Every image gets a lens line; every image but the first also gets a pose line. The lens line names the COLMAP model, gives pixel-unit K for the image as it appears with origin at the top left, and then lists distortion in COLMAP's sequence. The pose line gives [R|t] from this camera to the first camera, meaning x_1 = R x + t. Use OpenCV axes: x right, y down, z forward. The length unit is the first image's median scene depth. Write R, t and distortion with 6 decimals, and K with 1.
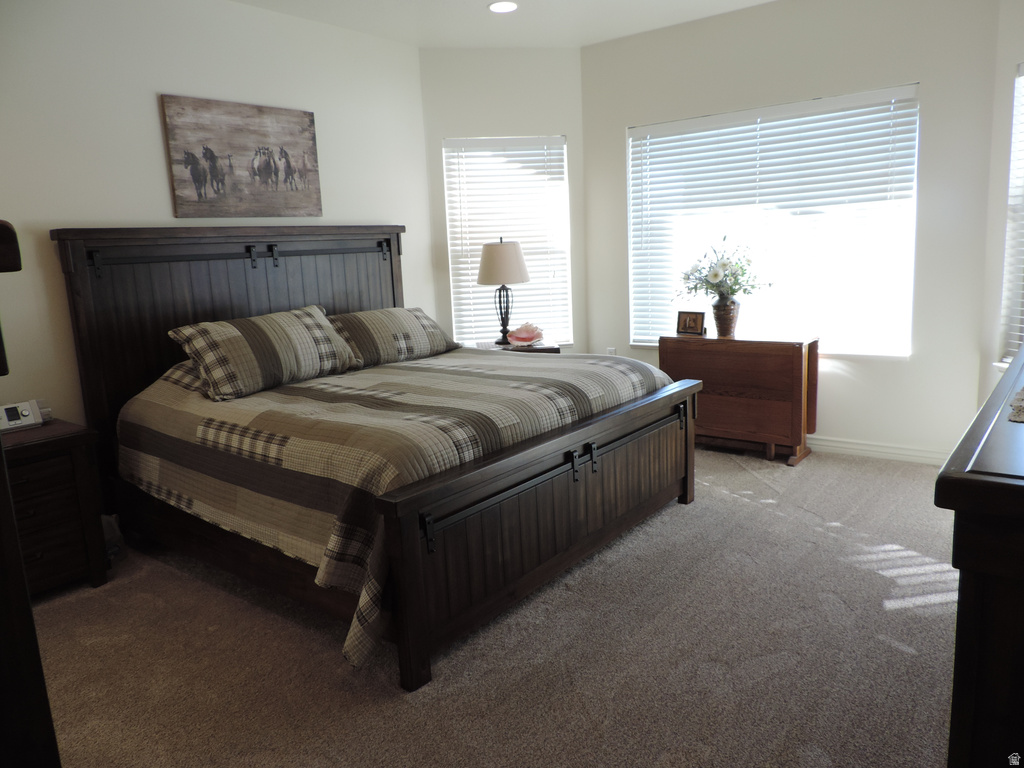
lens RADIAL K [[732.0, 0, 516.8], [0, 732.0, 380.8], [0, 0, 1]] dist [-0.008753, -0.006802]
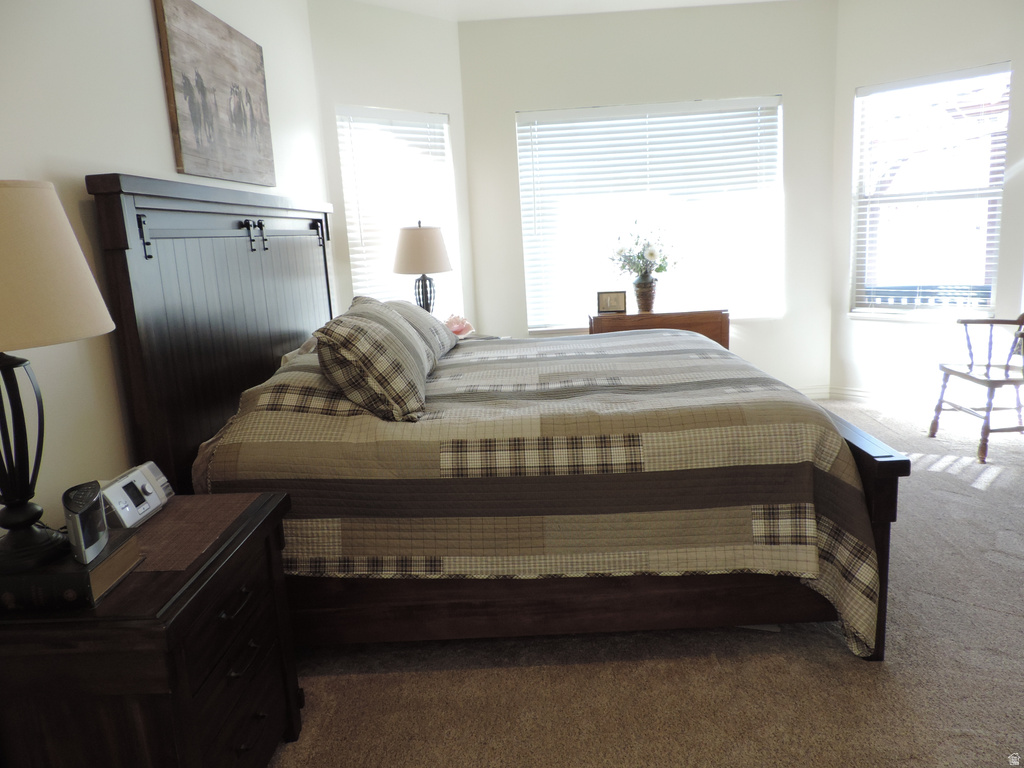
lens RADIAL K [[732.0, 0, 516.8], [0, 732.0, 380.8], [0, 0, 1]] dist [-0.008753, -0.006802]
pose [[0.798462, -0.118421, 0.590284, -0.586565], [0.128057, 0.991434, 0.025679, -0.013360], [-0.588269, 0.055086, 0.806787, 0.275174]]
